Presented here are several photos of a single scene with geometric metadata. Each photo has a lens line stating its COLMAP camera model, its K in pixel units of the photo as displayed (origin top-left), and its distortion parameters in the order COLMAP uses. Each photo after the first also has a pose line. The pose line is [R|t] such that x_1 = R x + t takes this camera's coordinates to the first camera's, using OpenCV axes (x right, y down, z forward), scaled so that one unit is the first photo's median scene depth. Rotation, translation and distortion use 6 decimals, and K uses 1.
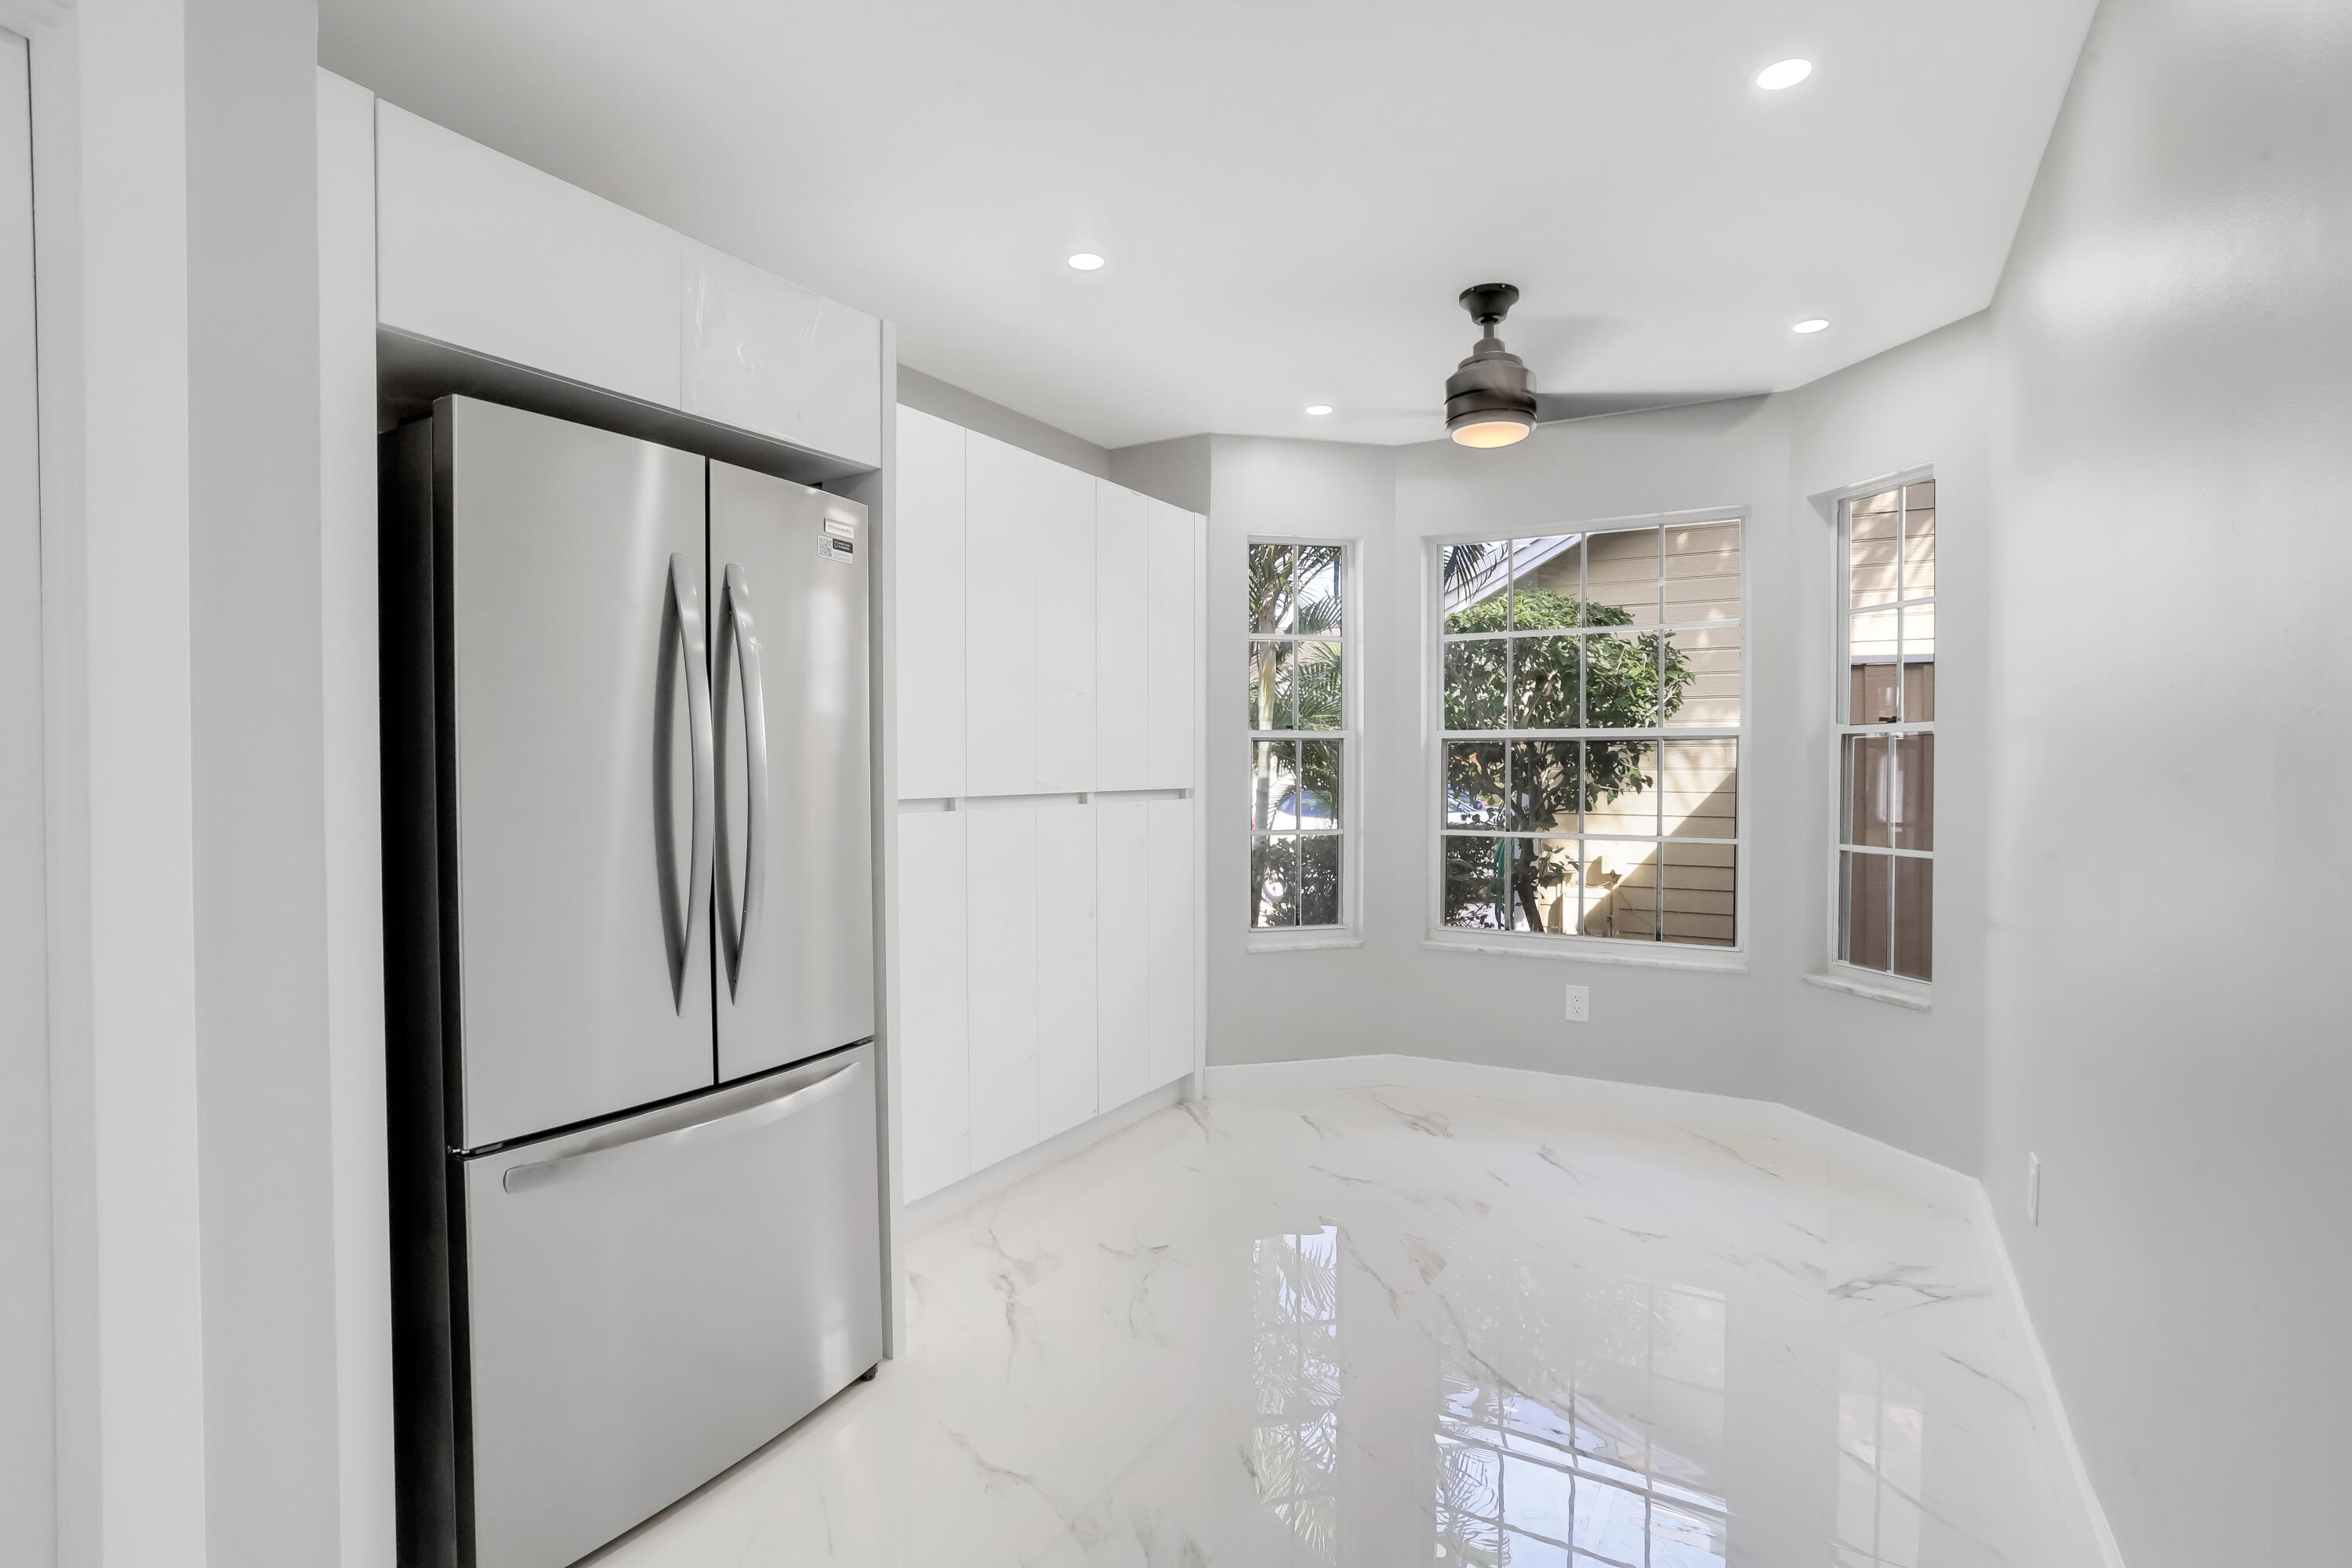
lens RADIAL K [[1139.0, 0, 1166.0], [0, 1139.0, 777.7], [0, 0, 1]] dist [-0.068460, 0.041284]
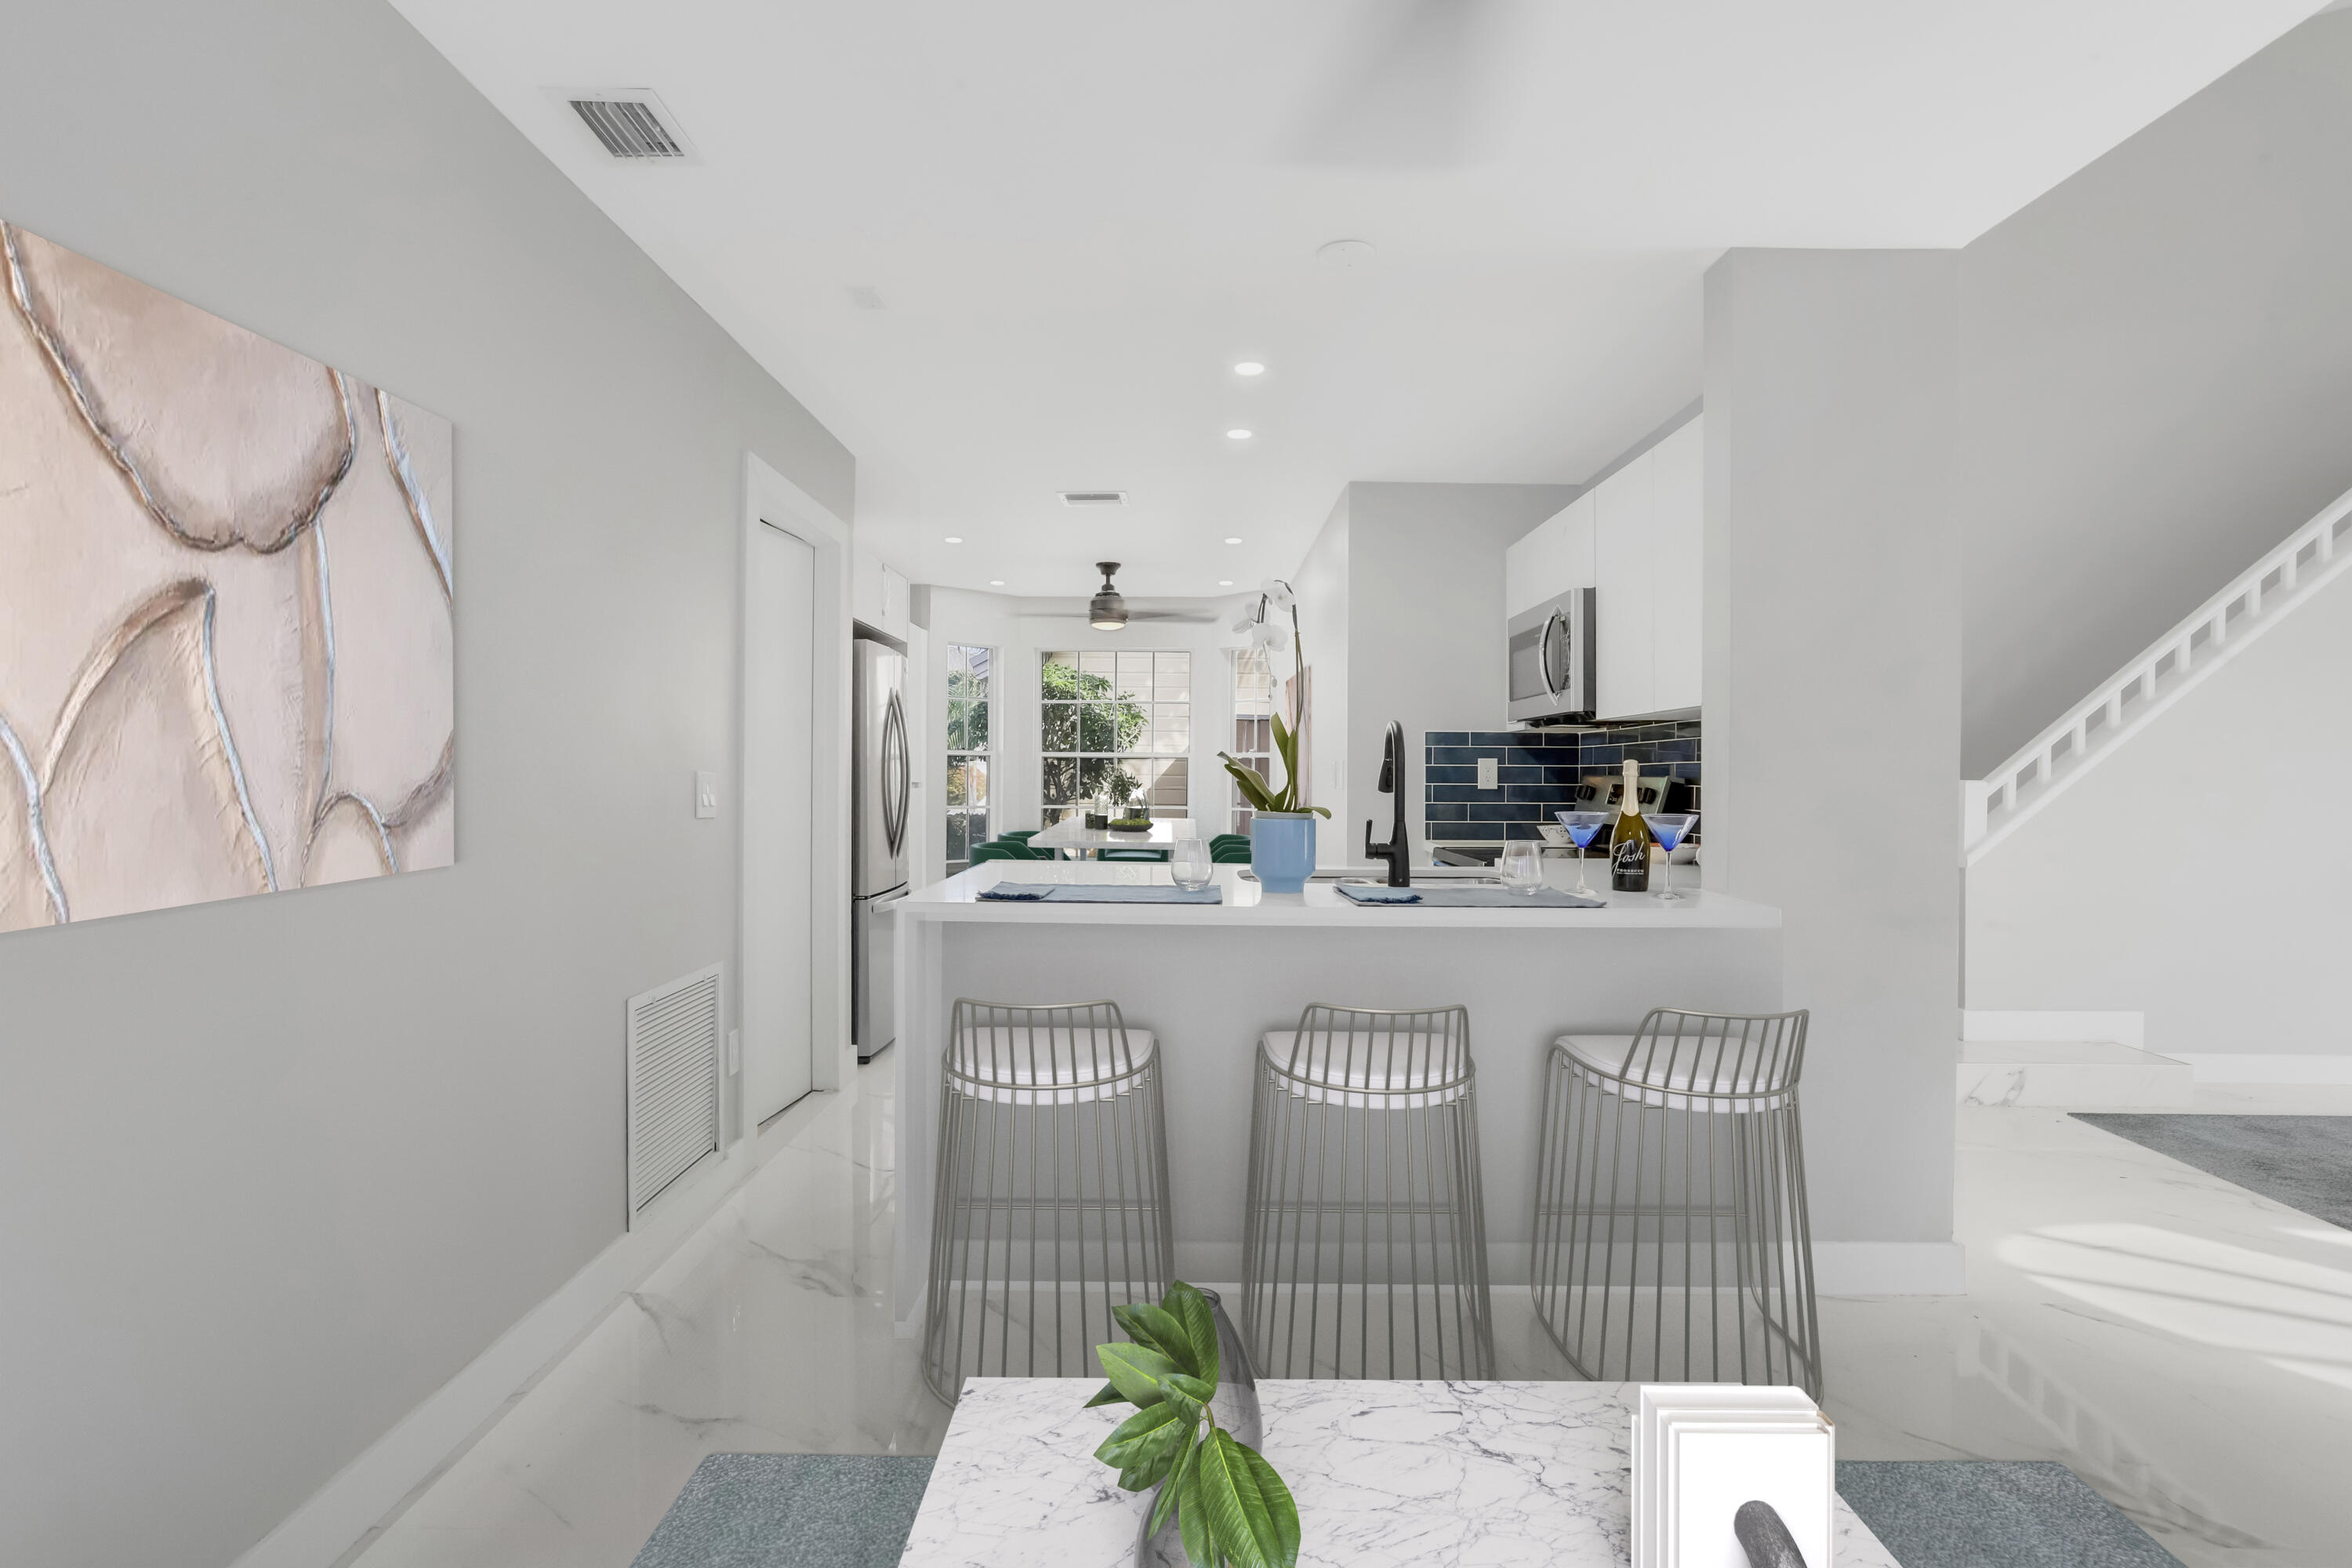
lens RADIAL K [[1139.0, 0, 1166.0], [0, 1139.0, 777.7], [0, 0, 1]] dist [-0.068460, 0.041284]
pose [[0.863596, 0.004948, 0.504160, -0.587715], [-0.000593, 0.999961, -0.008799, 0.018739], [-0.504184, 0.007300, 0.863565, -0.801193]]
